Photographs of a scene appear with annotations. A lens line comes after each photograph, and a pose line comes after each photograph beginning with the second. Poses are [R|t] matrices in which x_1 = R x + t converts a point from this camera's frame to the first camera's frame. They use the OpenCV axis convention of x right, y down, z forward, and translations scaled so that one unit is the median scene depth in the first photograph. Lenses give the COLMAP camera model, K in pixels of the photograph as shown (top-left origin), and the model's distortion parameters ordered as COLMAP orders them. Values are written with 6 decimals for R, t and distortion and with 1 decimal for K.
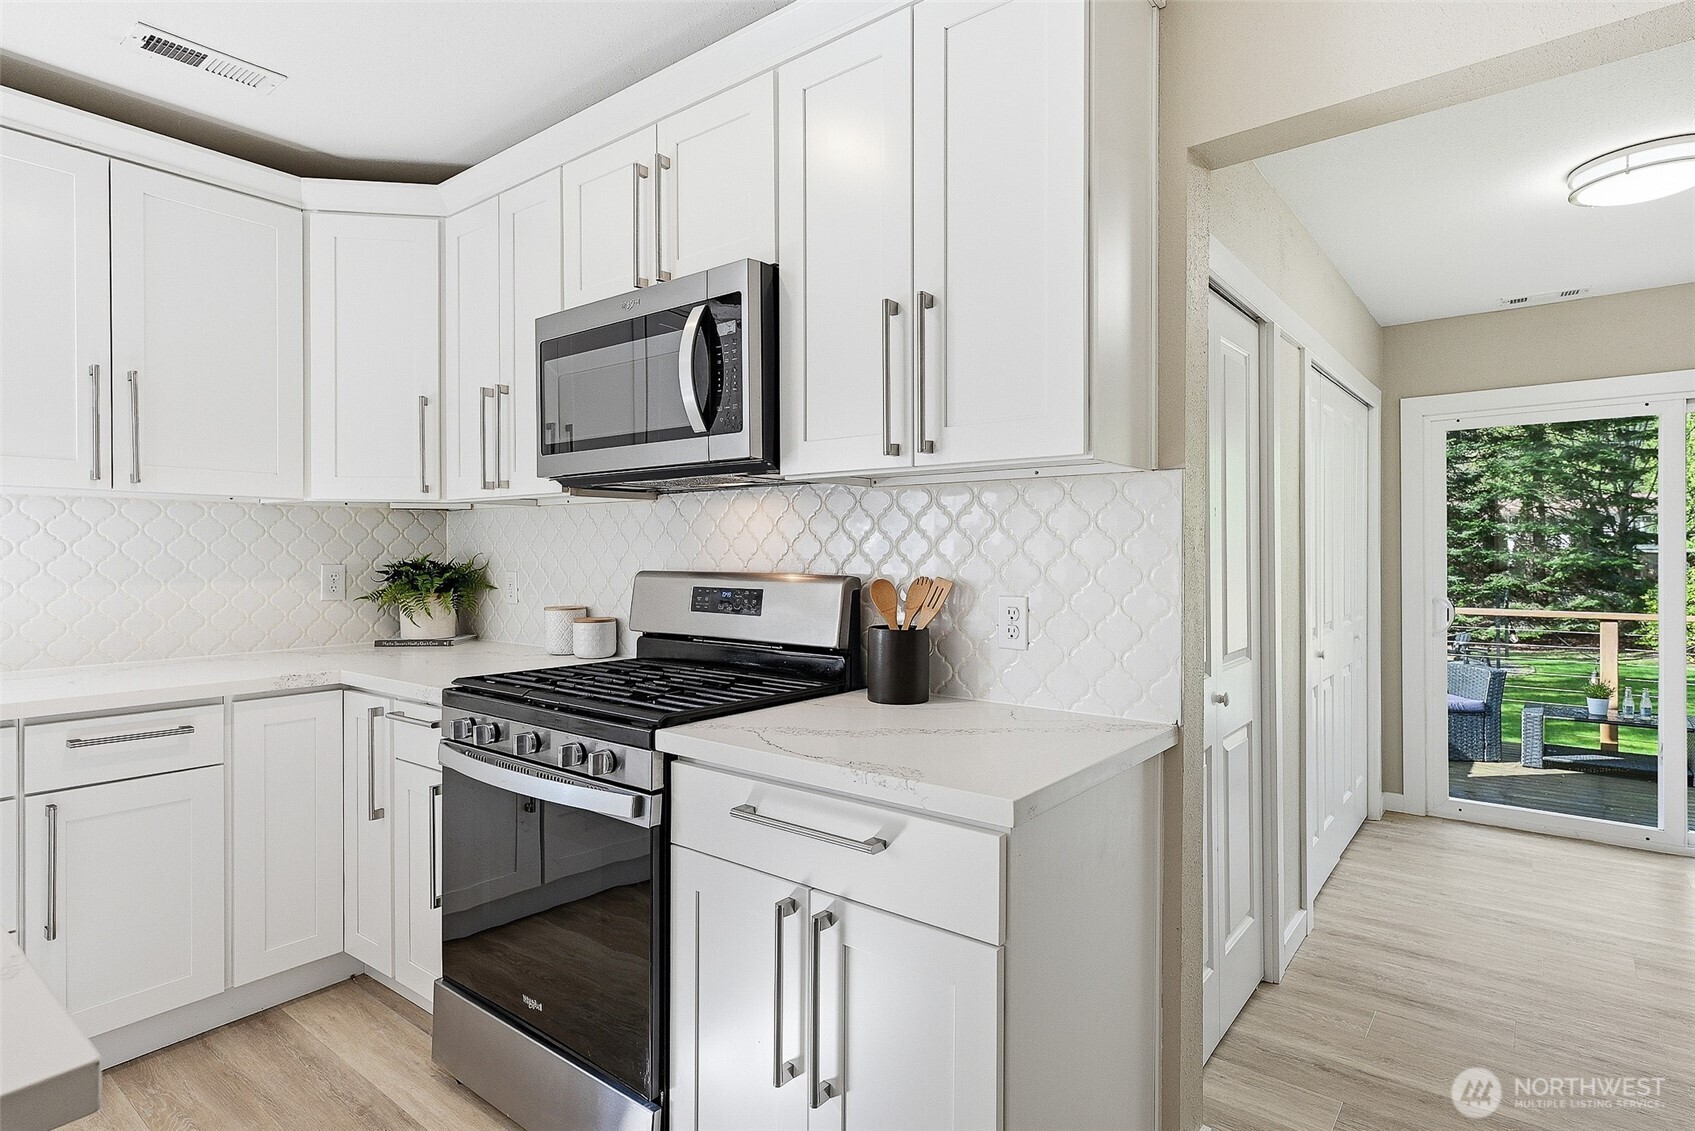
lens RADIAL K [[860.8, 0, 838.8], [0, 860.8, 544.2], [0, 0, 1]] dist [0.001465, 0.000545]
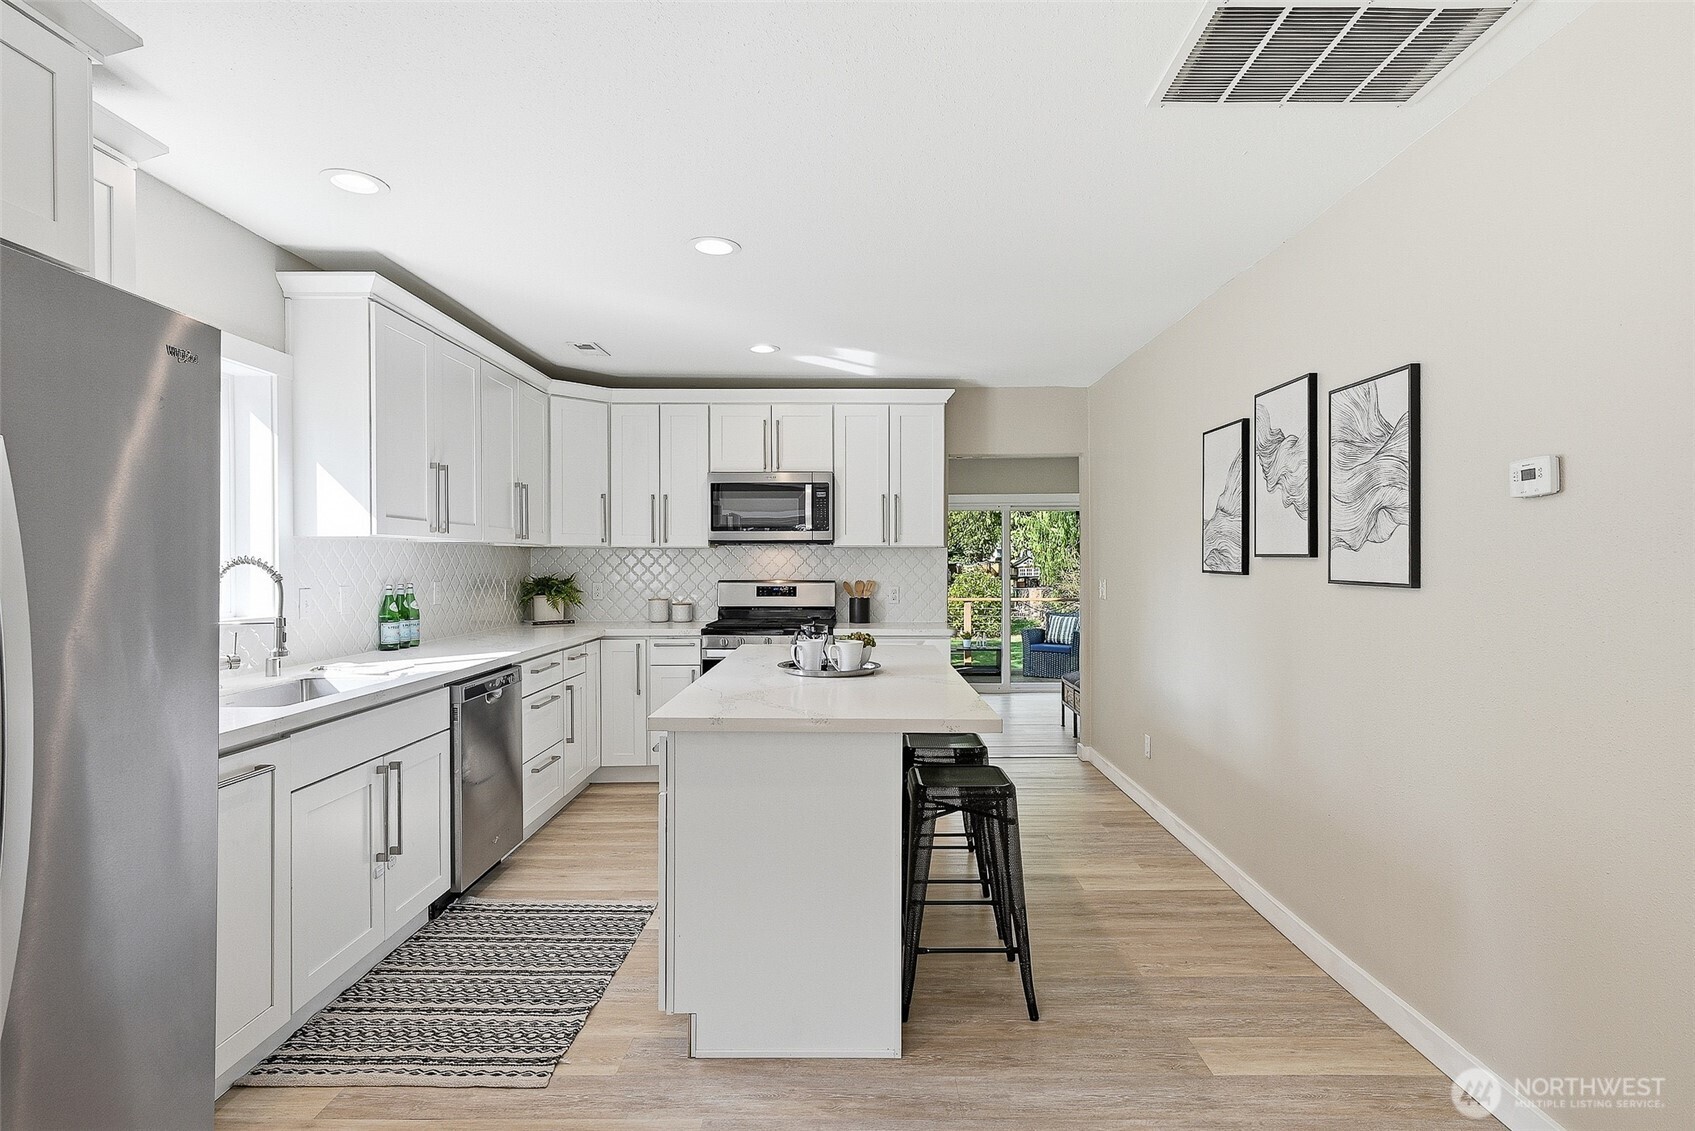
lens RADIAL K [[885.8, 0, 847.5], [0, 885.8, 565.5], [0, 0, 1]] dist [-0.030474, 0.000031]
pose [[0.783744, -0.003365, 0.621075, -0.799563], [-0.005267, 0.999913, 0.012064, -0.021177], [-0.621062, -0.012727, 0.783658, -0.576312]]
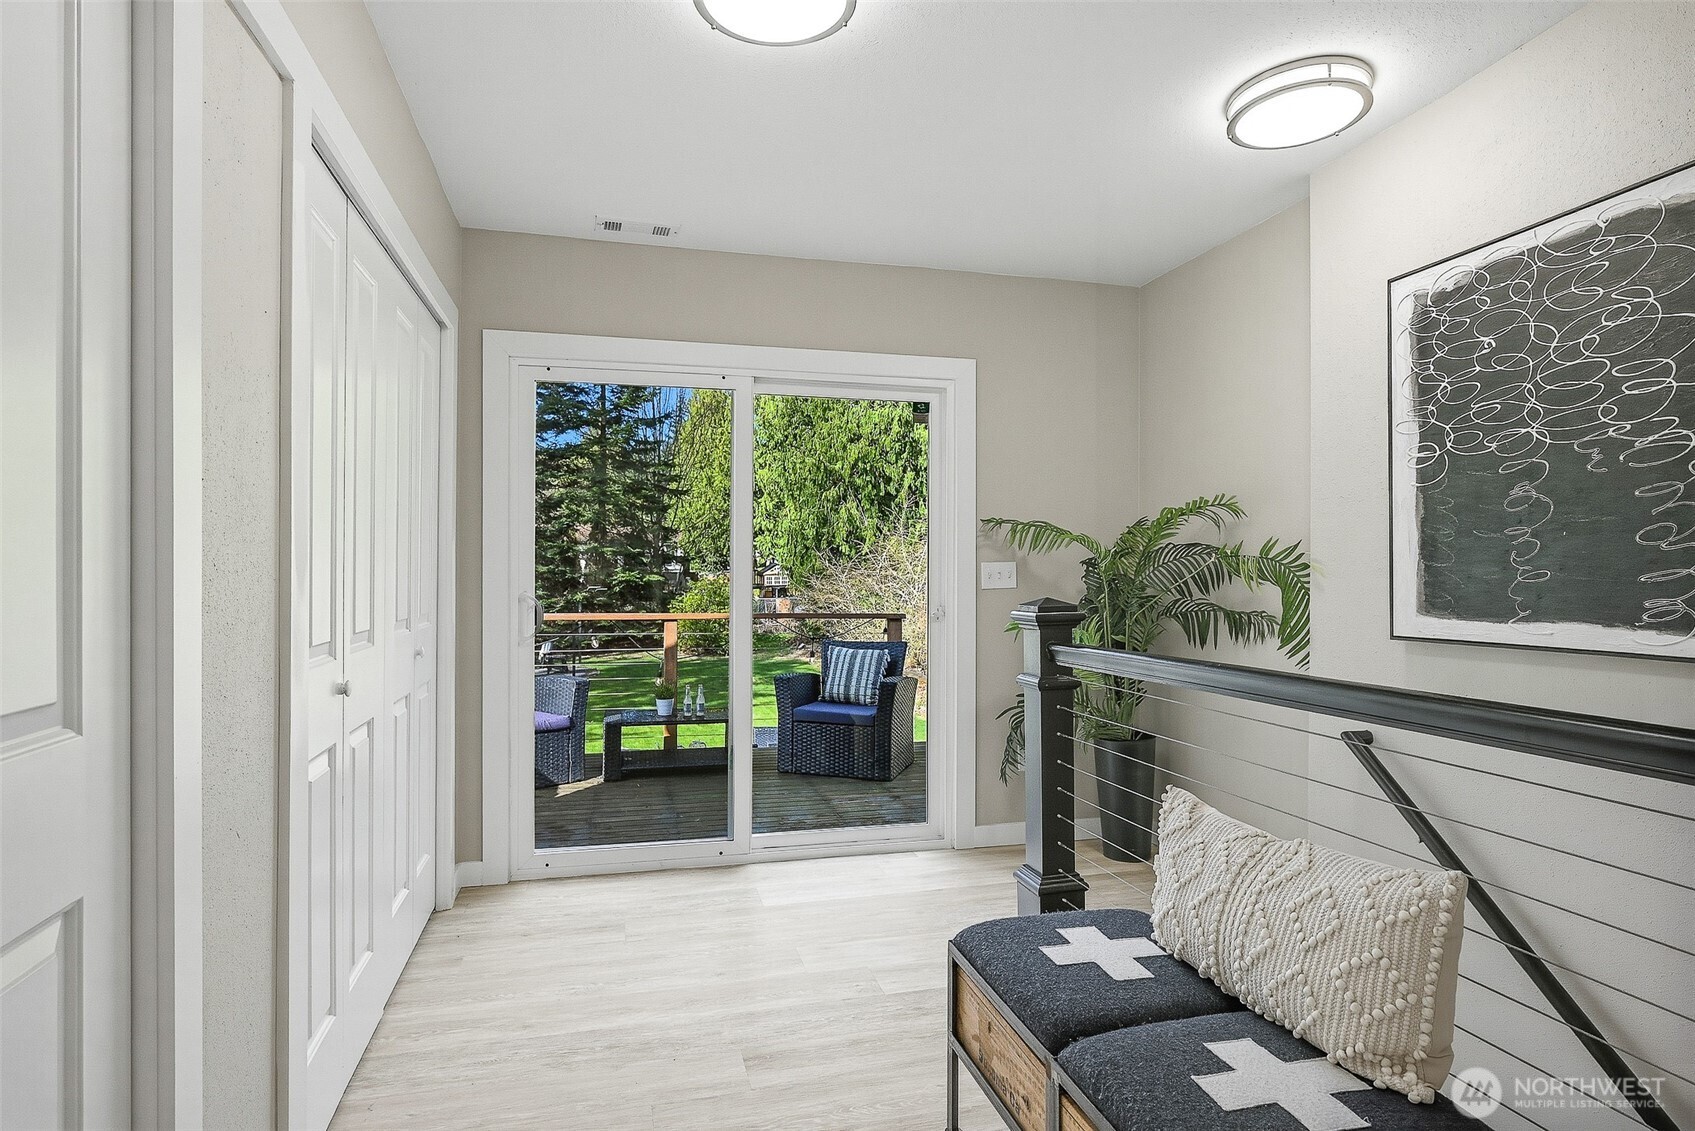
lens RADIAL K [[885.8, 0, 847.5], [0, 885.8, 565.5], [0, 0, 1]] dist [-0.030474, 0.000031]
pose [[0.577961, 0.006385, 0.816040, 0.215688], [-0.007757, 0.999967, -0.002330, 0.034577], [-0.816028, -0.004984, 0.577991, 0.303452]]
